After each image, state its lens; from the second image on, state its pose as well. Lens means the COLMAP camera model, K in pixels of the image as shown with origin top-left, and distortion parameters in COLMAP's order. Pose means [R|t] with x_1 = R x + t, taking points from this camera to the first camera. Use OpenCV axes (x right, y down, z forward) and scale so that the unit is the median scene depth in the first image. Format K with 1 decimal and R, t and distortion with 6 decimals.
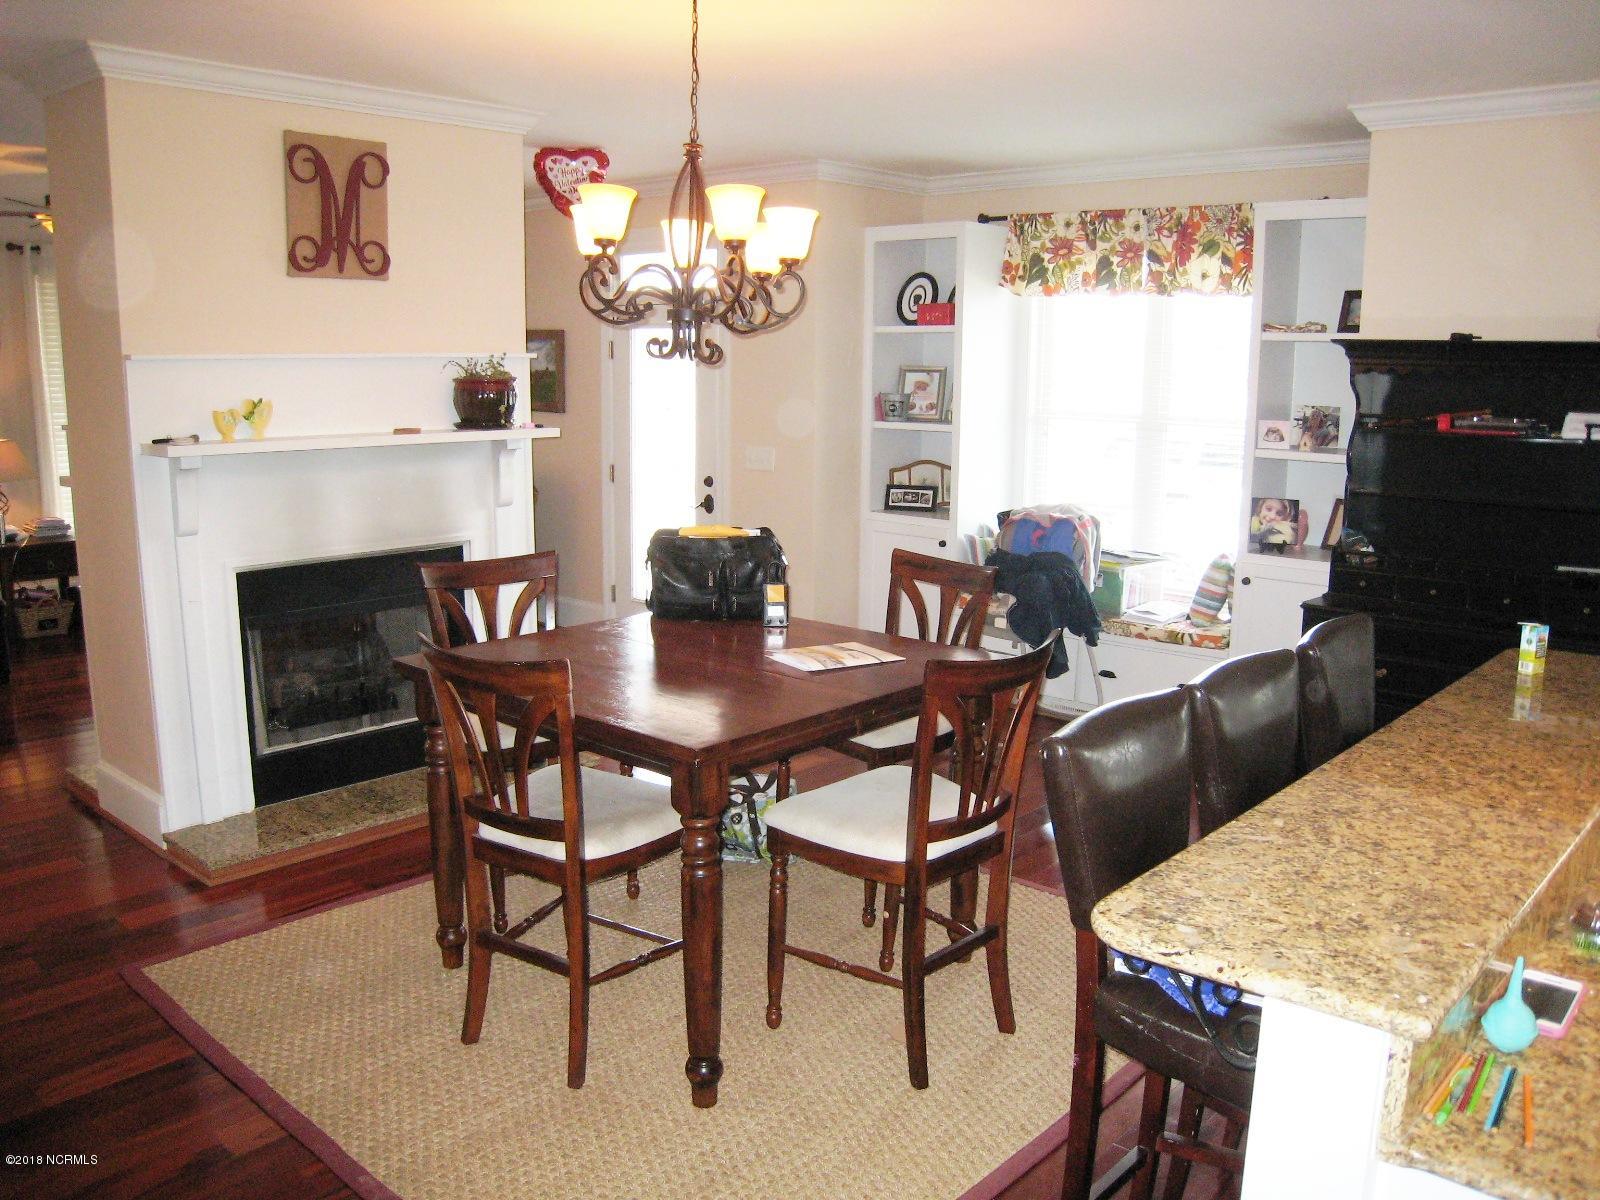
lens RADIAL K [[1302.9, 0, 796.5], [0, 1302.9, 603.1], [0, 0, 1]] dist [-0.116253, 0.021397]
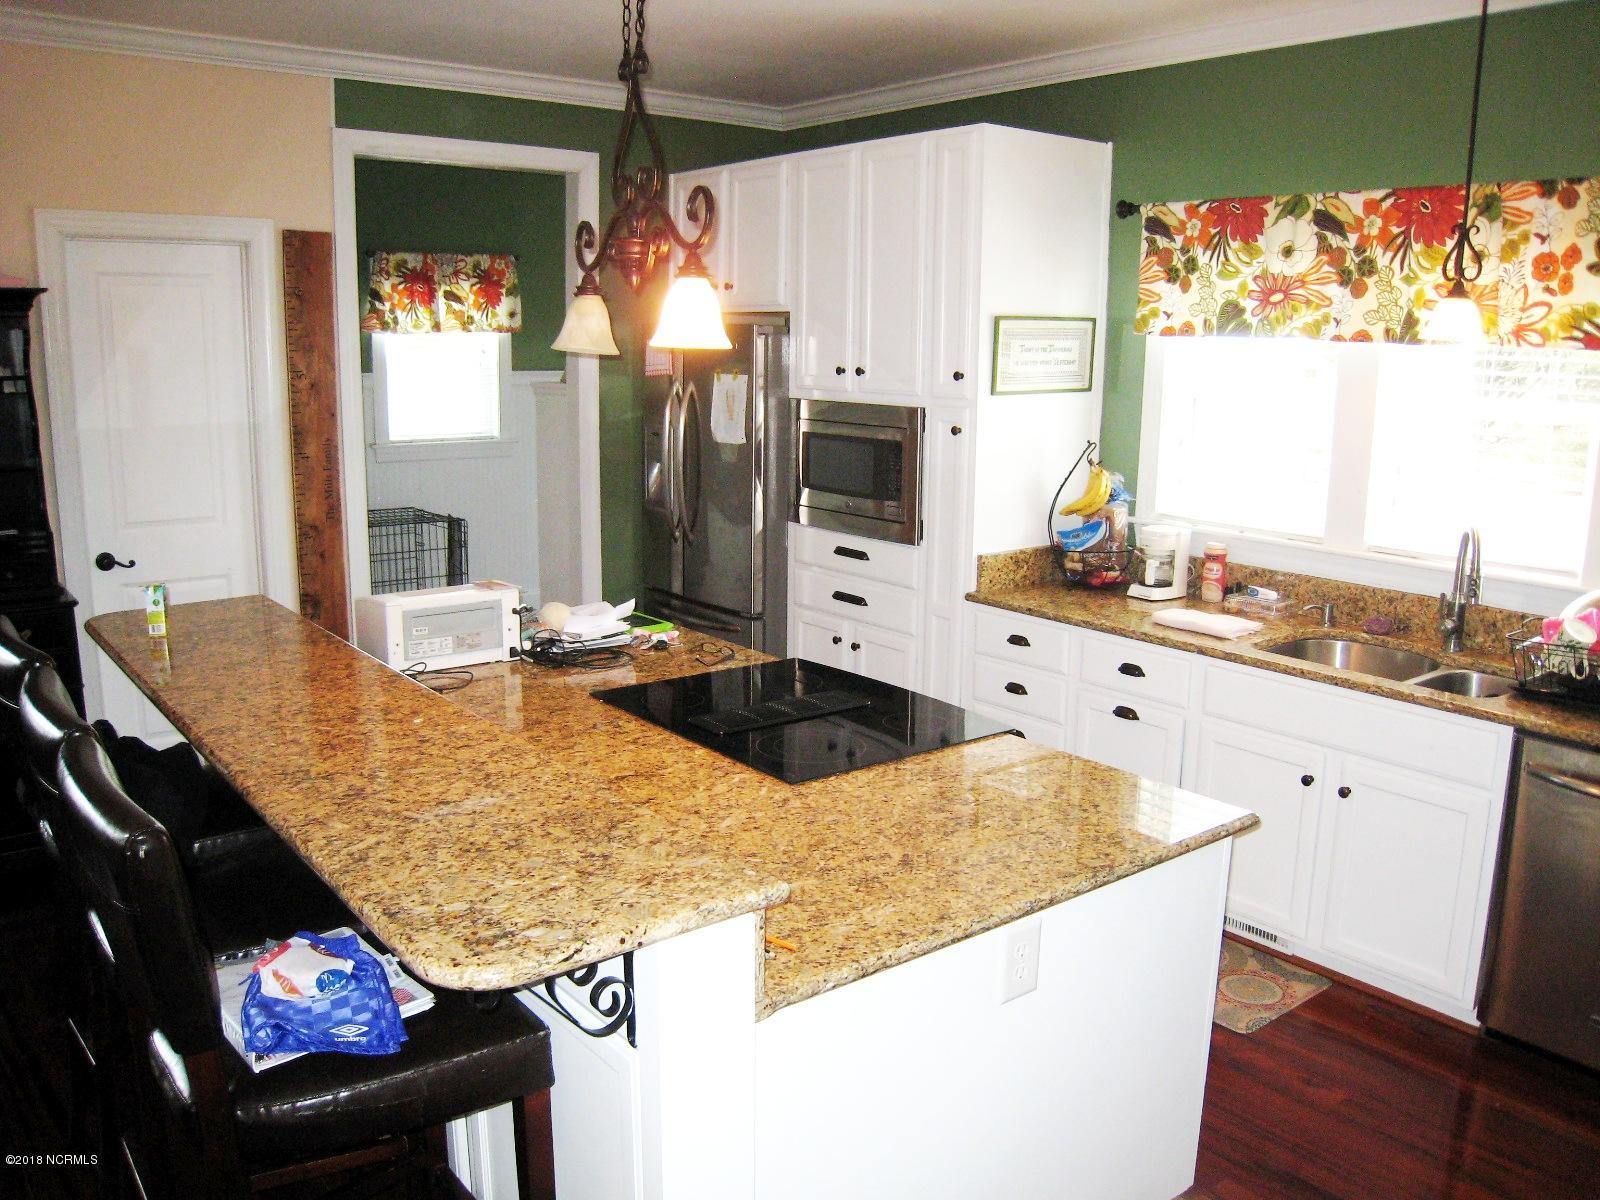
lens RADIAL K [[1302.9, 0, 798.6], [0, 1302.9, 602.4], [0, 0, 1]] dist [-0.116253, 0.021397]
pose [[0.189836, -0.206739, 0.959803, -0.313219], [0.169137, 0.969850, 0.175451, -0.068313], [-0.967138, 0.129031, 0.219080, 0.351352]]
